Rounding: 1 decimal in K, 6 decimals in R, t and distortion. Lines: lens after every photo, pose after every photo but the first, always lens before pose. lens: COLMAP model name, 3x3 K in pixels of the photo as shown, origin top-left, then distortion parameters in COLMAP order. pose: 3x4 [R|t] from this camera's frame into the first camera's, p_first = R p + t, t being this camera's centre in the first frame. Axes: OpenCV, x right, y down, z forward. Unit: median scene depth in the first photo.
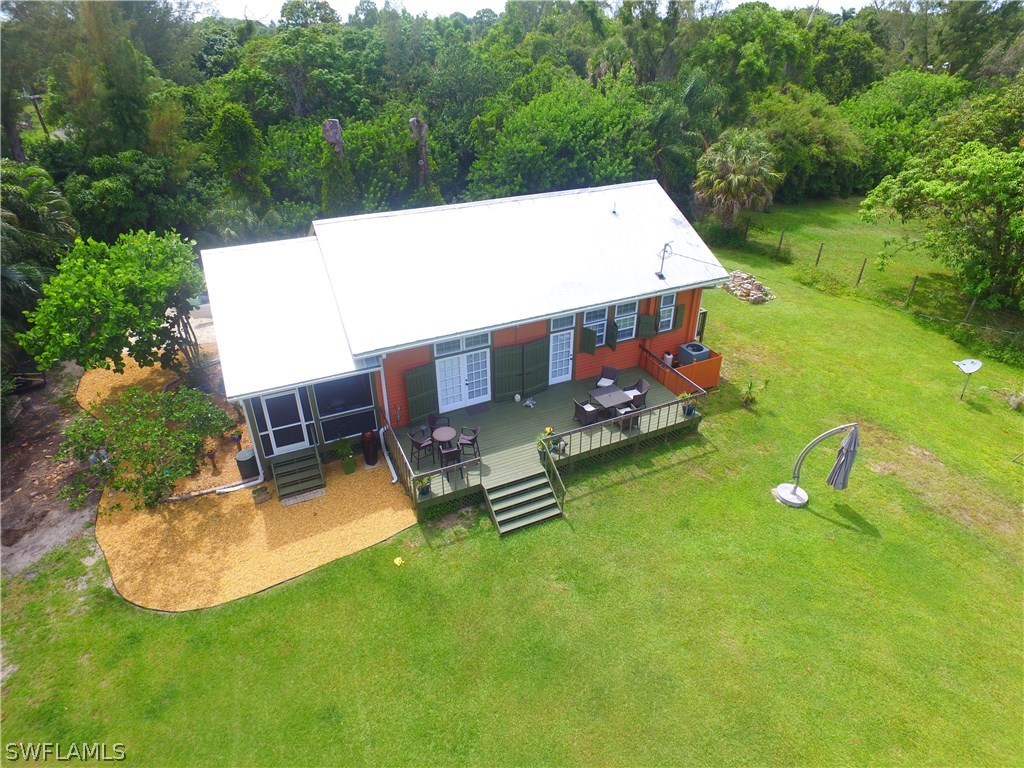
lens RADIAL K [[595.9, 0, 513.9], [0, 595.9, 361.7], [0, 0, 1]] dist [-0.001203, 0.001085]
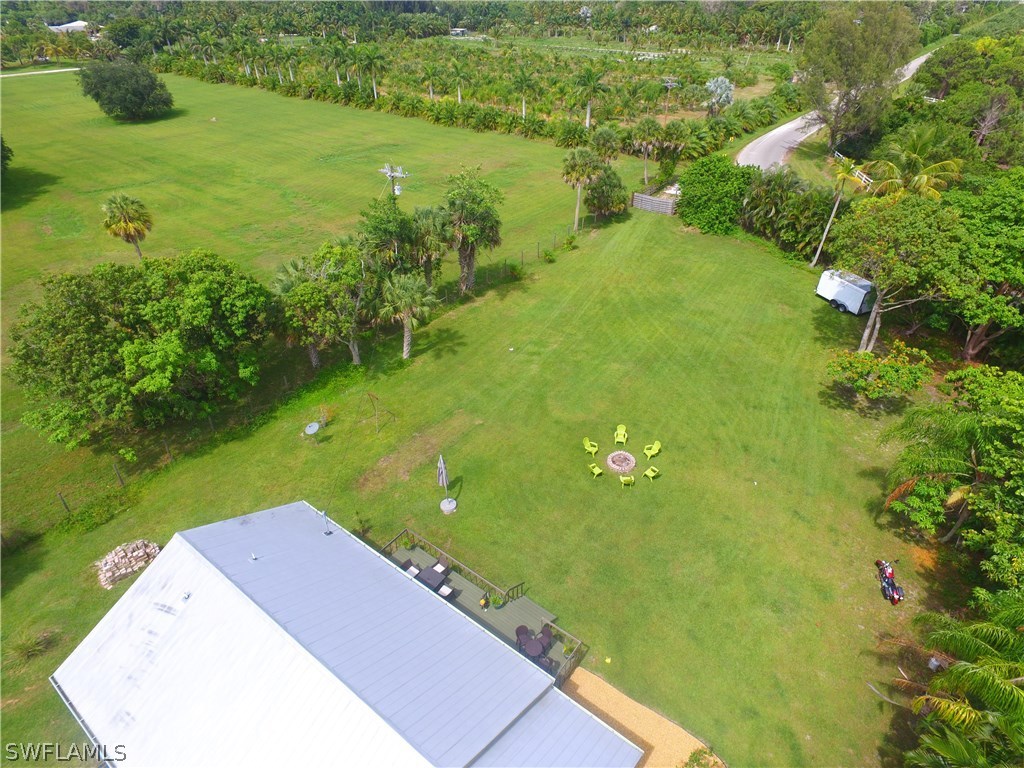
lens RADIAL K [[595.9, 0, 513.9], [0, 595.9, 361.7], [0, 0, 1]] dist [-0.001203, 0.001085]
pose [[-0.471891, -0.484914, 0.736328, -0.748877], [0.432246, 0.600662, 0.672584, -1.159444], [-0.768429, 0.635661, -0.073845, 0.691750]]
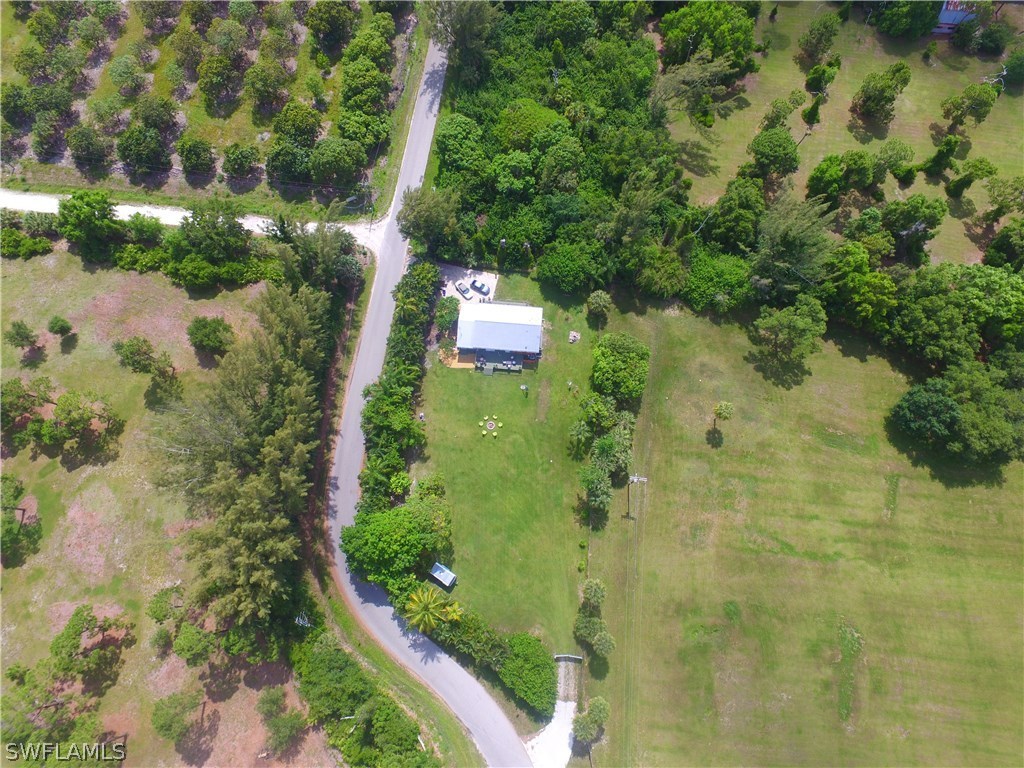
lens RADIAL K [[595.9, 0, 513.9], [0, 595.9, 361.7], [0, 0, 1]] dist [-0.001203, 0.001085]
pose [[0.865123, 0.472030, -0.169558, 1.398605], [-0.242288, 0.689309, 0.682751, -4.681376], [0.439157, -0.549582, 0.710705, -3.811803]]
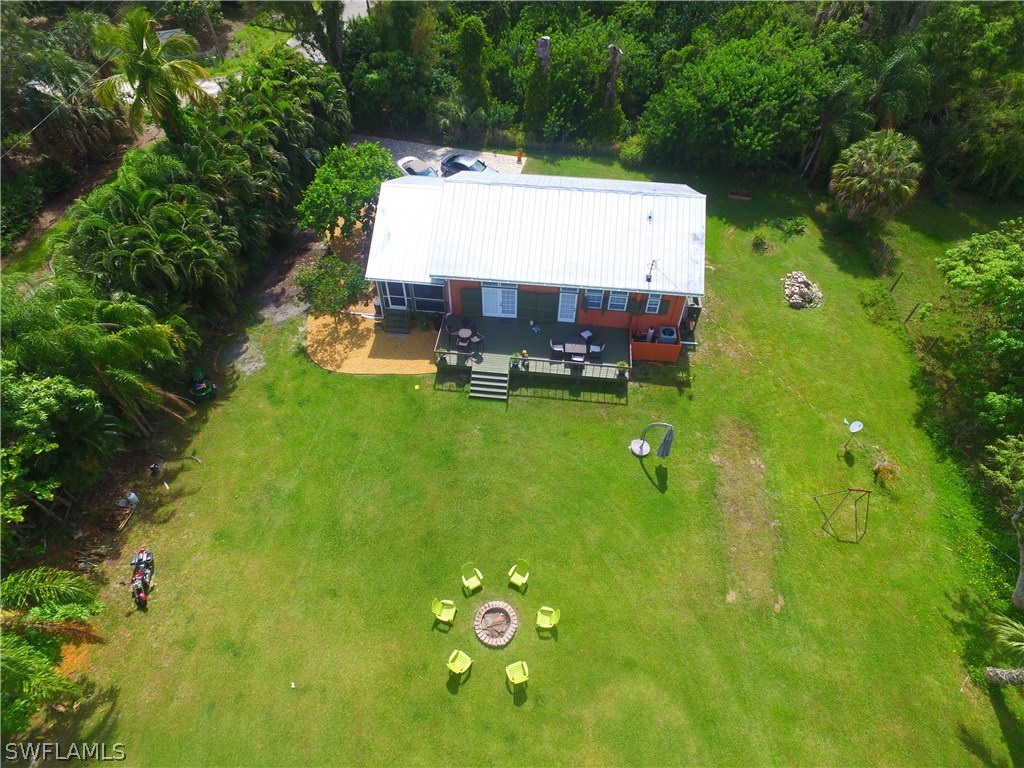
lens RADIAL K [[595.9, 0, 513.9], [0, 595.9, 361.7], [0, 0, 1]] dist [-0.001203, 0.001085]
pose [[0.859555, 0.386670, -0.334144, 0.607996], [-0.263849, 0.895740, 0.357817, -0.456573], [0.437663, -0.219400, 0.871960, -0.479288]]
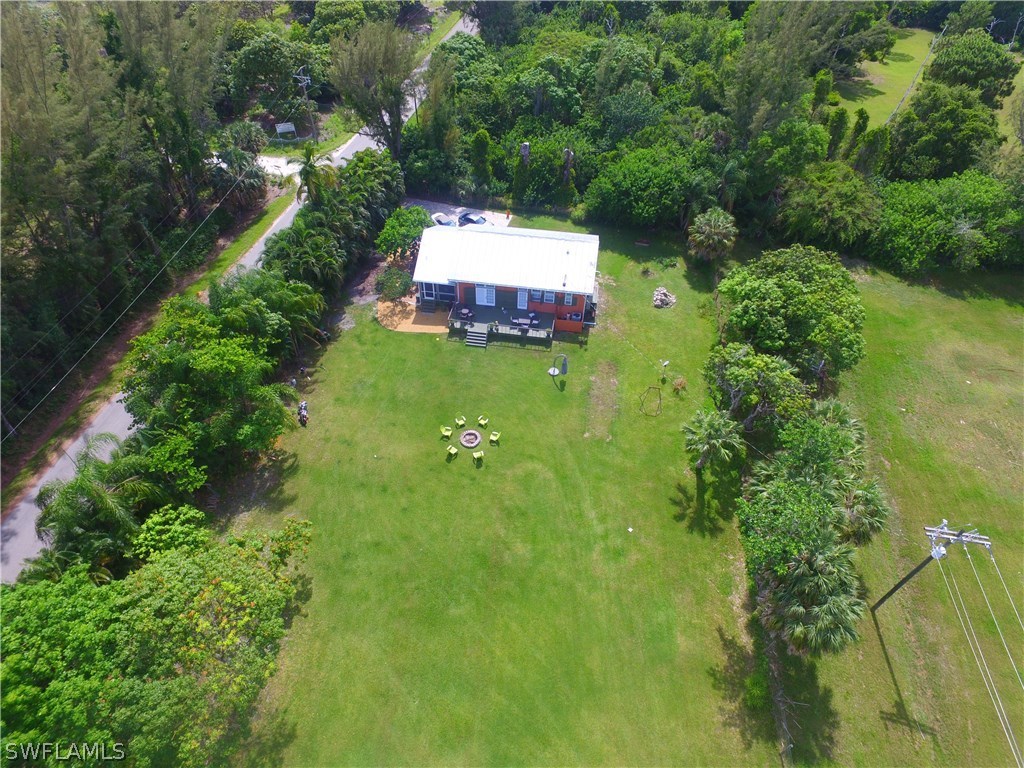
lens RADIAL K [[595.9, 0, 513.9], [0, 595.9, 361.7], [0, 0, 1]] dist [-0.001203, 0.001085]
pose [[0.833488, 0.395137, -0.386220, 1.418618], [-0.288588, 0.907390, 0.305549, -0.675313], [0.471185, -0.143213, 0.870330, -1.686065]]
